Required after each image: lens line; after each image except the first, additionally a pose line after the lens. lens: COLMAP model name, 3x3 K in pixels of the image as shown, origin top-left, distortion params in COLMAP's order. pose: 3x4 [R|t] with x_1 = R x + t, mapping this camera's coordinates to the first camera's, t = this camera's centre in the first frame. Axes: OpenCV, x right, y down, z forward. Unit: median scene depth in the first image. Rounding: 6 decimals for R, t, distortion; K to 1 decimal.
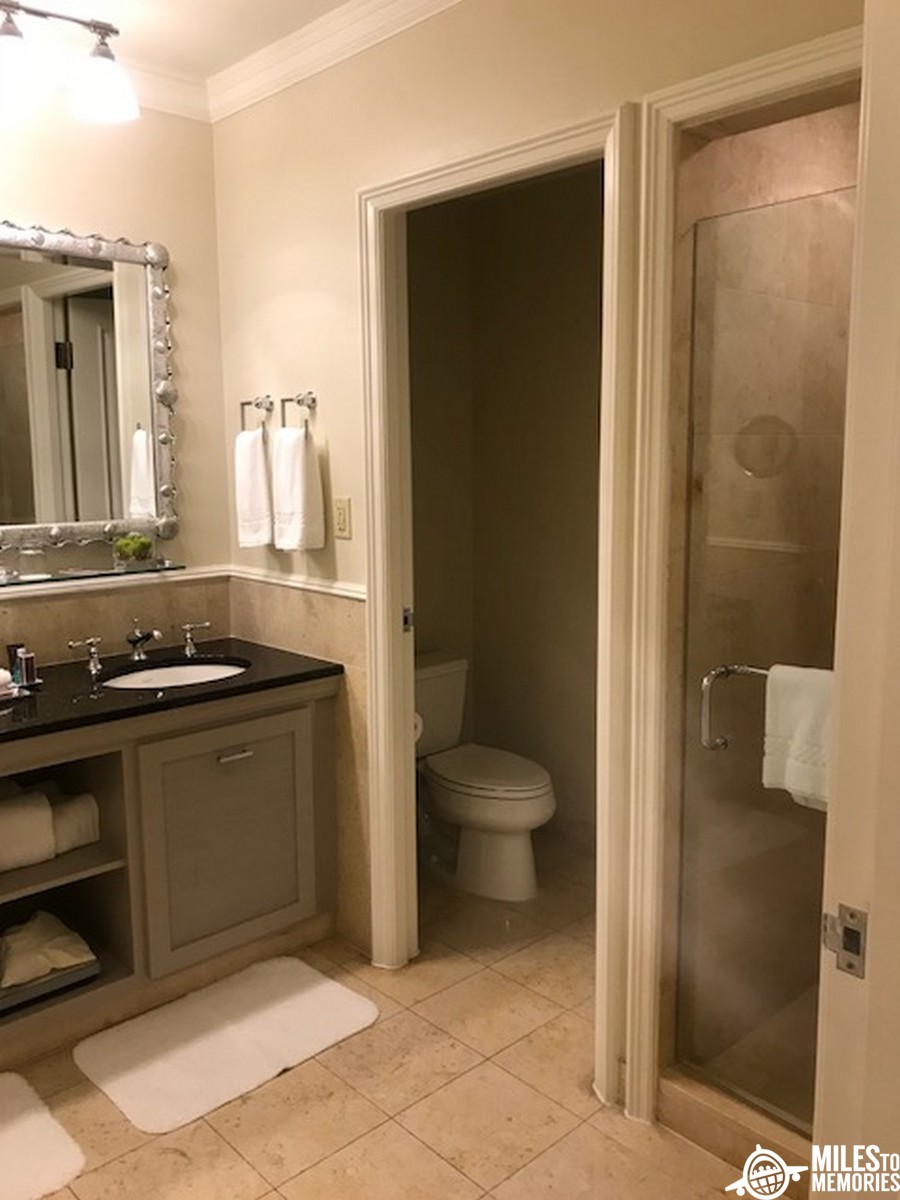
lens RADIAL K [[981.5, 0, 478.0], [0, 981.5, 561.9], [0, 0, 1]] dist [0.002153, -0.002535]
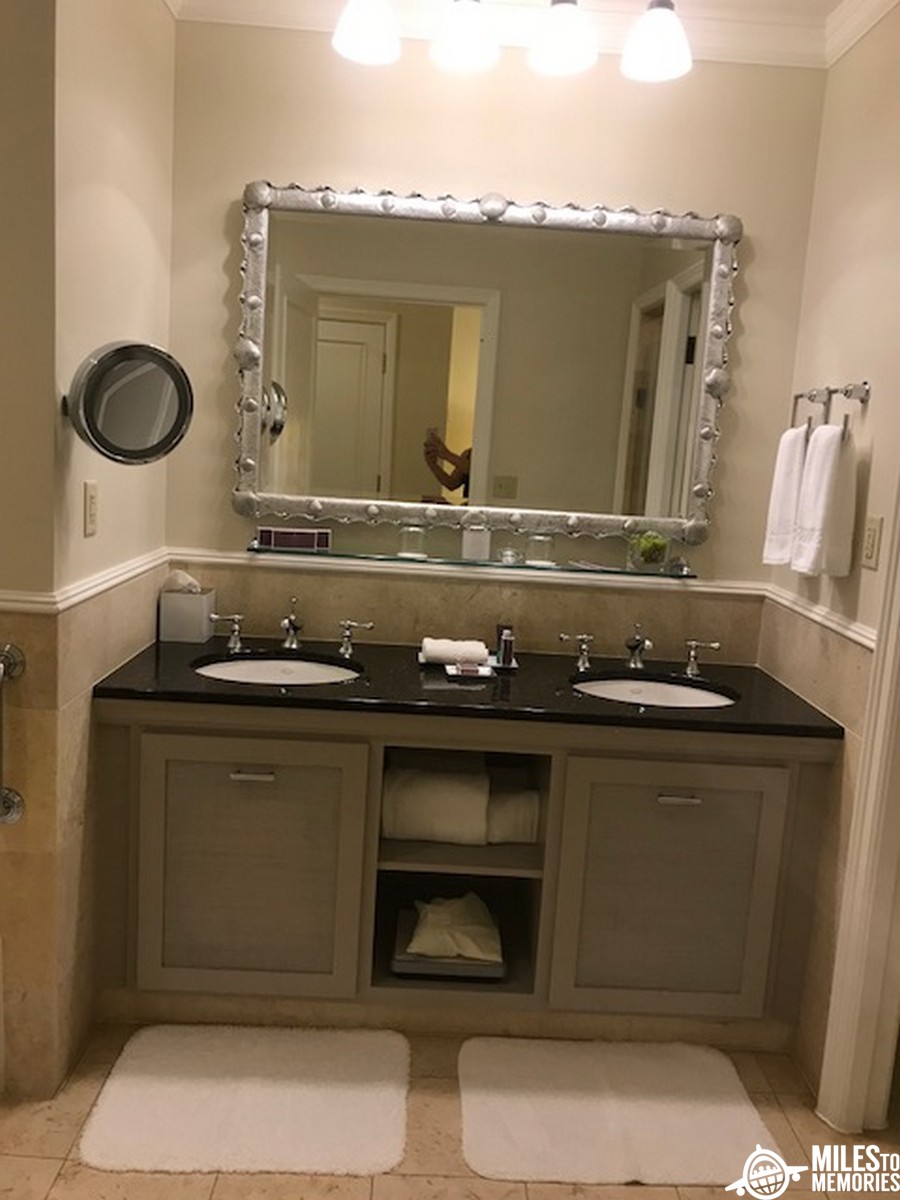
lens RADIAL K [[988.2, 0, 450.7], [0, 988.2, 573.1], [0, 0, 1]] dist [0.012525, -0.011506]
pose [[0.732351, 0.142452, -0.665860, 0.140277], [-0.145844, 0.987994, 0.050961, -0.011594], [0.665125, 0.059790, 0.744334, 0.188649]]
